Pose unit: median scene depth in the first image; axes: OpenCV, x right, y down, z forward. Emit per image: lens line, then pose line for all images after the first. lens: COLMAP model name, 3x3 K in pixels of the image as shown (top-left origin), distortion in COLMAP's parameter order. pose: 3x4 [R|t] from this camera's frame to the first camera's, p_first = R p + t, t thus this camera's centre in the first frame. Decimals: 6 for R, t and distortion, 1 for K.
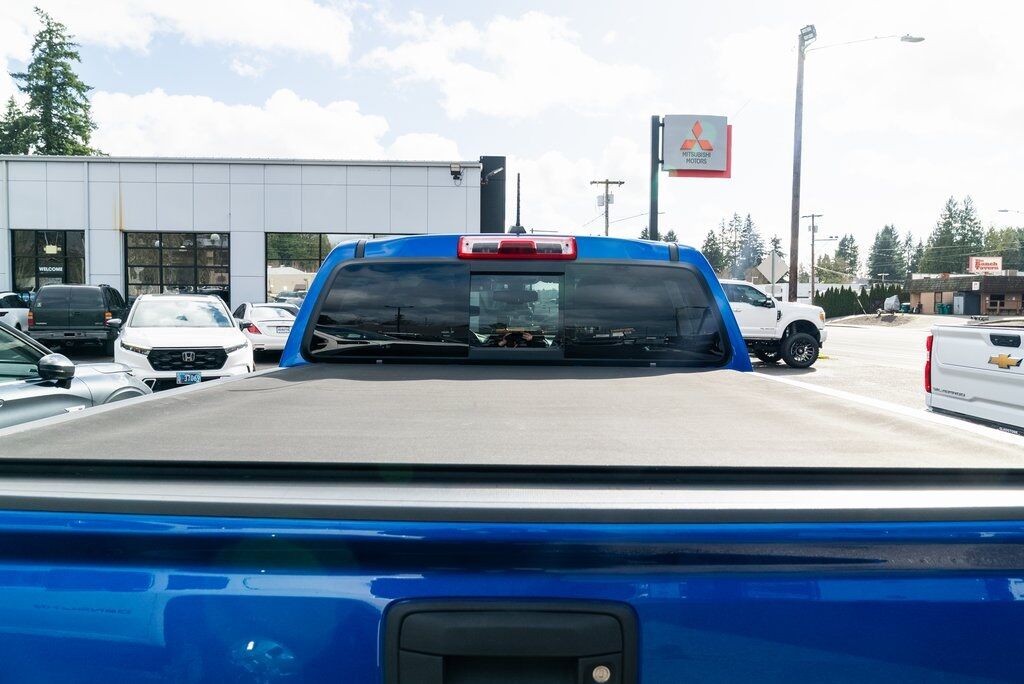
lens RADIAL K [[705.1, 0, 512.0], [0, 705.1, 342.0], [0, 0, 1]] dist [-0.036521, 0.030713]
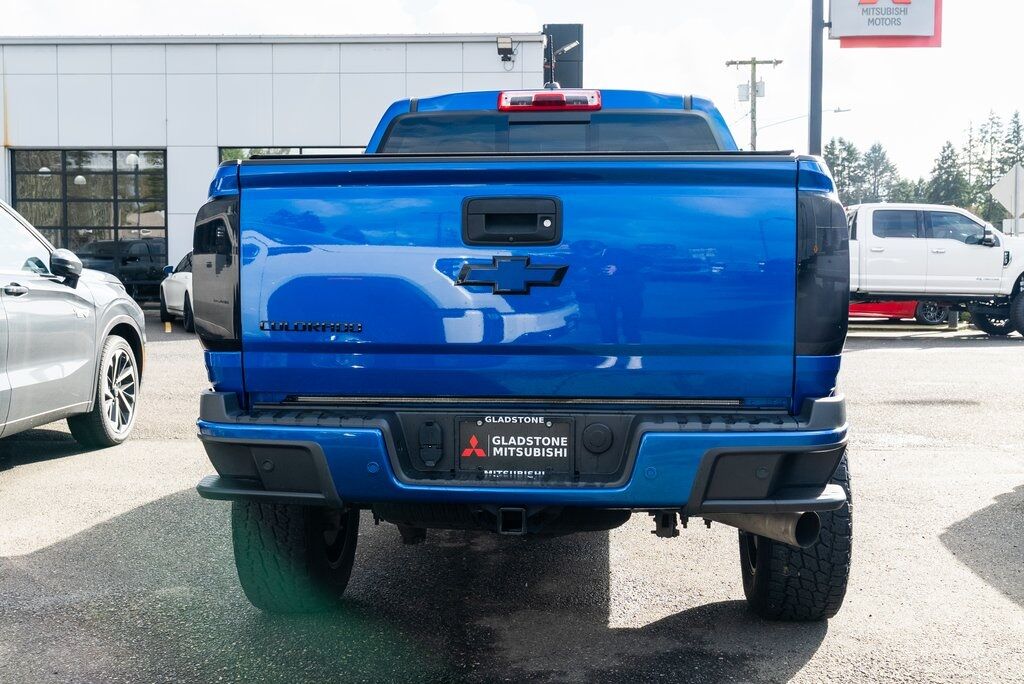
lens RADIAL K [[1196.2, 0, 512.0], [0, 1196.2, 342.0], [0, 0, 1]] dist [0.019462, 0.007927]
pose [[0.996976, -0.005699, -0.077501, 0.009952], [0.005742, 0.999983, 0.000338, 0.026947], [0.077498, -0.000783, 0.996992, -0.099228]]
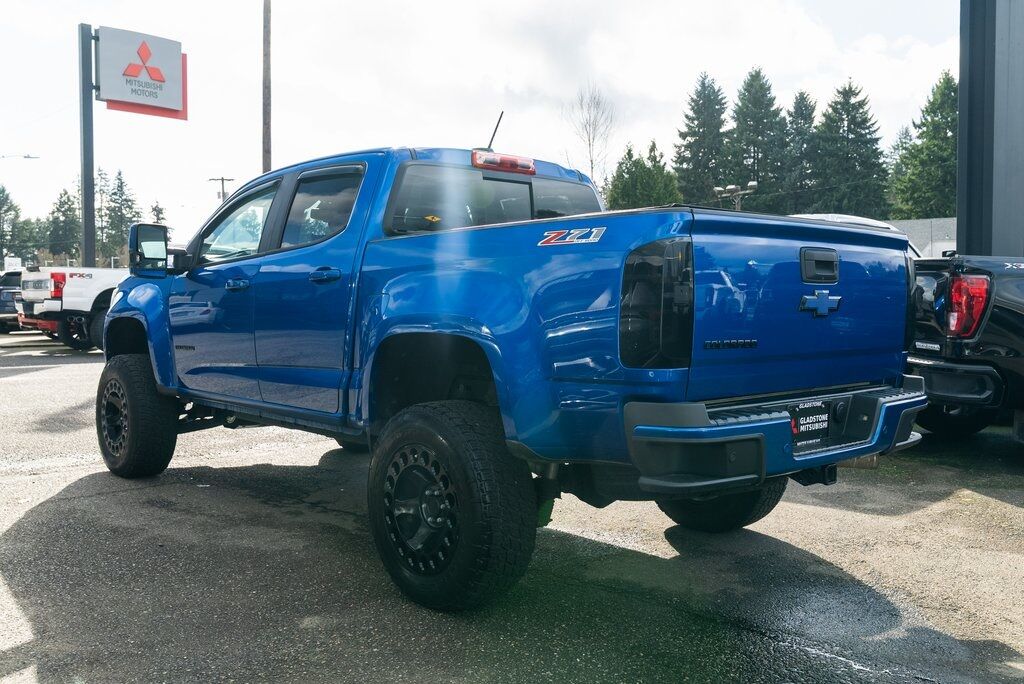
lens RADIAL K [[941.4, 0, 538.5], [0, 941.4, 345.1], [0, 0, 1]] dist [-0.001181, 0.005821]
pose [[0.730125, -0.039869, 0.682149, -0.132499], [0.041874, 0.999031, 0.013571, 0.022342], [-0.682029, 0.018656, 0.731087, -0.046807]]
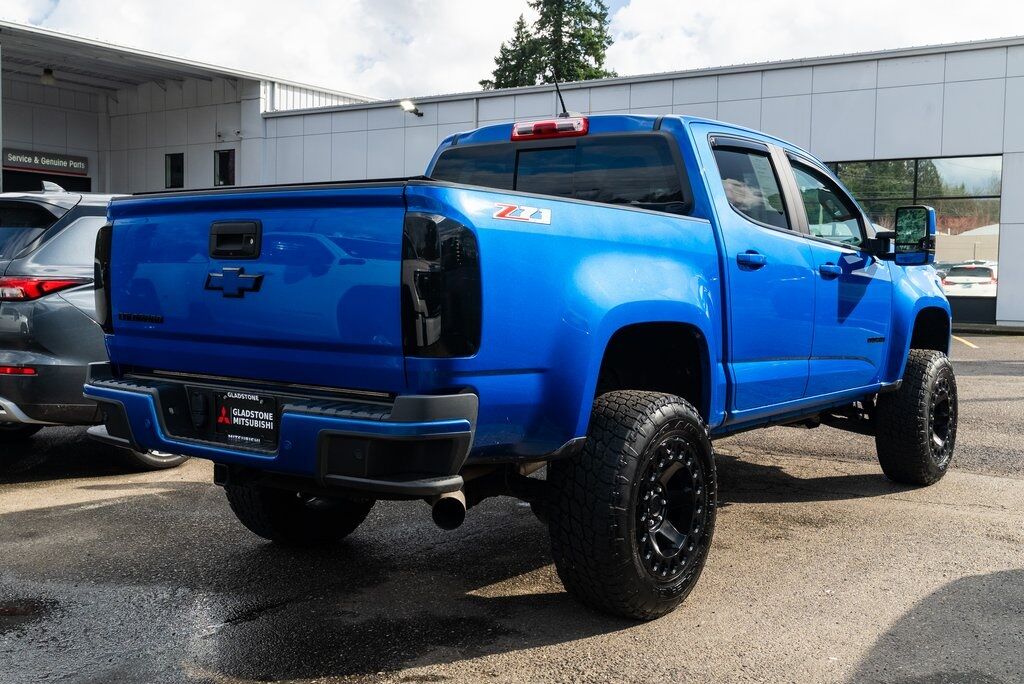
lens RADIAL K [[1115.4, 0, 512.0], [0, 1115.4, 342.0], [0, 0, 1]] dist [0.009096, 0.024972]
pose [[0.806188, 0.035760, -0.590578, 0.122382], [-0.038555, 0.999225, 0.007873, 0.025286], [0.590402, 0.016422, 0.806942, -0.071297]]
